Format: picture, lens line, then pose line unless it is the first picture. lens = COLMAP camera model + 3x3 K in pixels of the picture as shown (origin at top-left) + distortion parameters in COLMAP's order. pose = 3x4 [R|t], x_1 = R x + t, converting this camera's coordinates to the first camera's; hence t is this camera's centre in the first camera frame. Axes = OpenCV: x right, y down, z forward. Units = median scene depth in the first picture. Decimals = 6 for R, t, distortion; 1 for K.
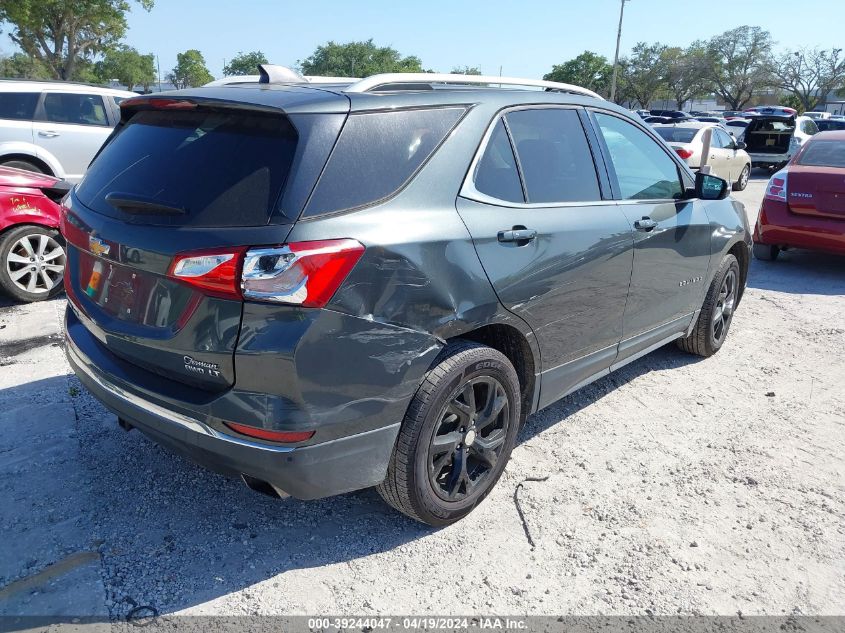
lens RADIAL K [[669.3, 0, 422.3], [0, 669.3, 321.6], [0, 0, 1]] dist [0.024326, -0.029425]
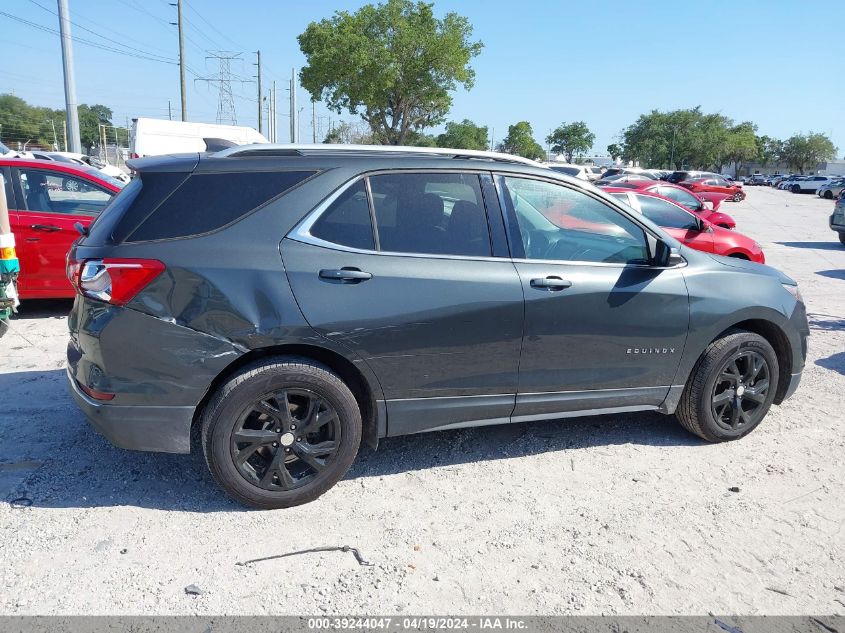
lens RADIAL K [[669.3, 0, 432.0], [0, 669.3, 314.6], [0, 0, 1]] dist [0.024326, -0.029425]
pose [[0.893208, 0.102107, -0.437896, 0.484655], [-0.146150, 0.986923, -0.067987, -0.000780], [0.425228, 0.124726, 0.896451, 0.005846]]
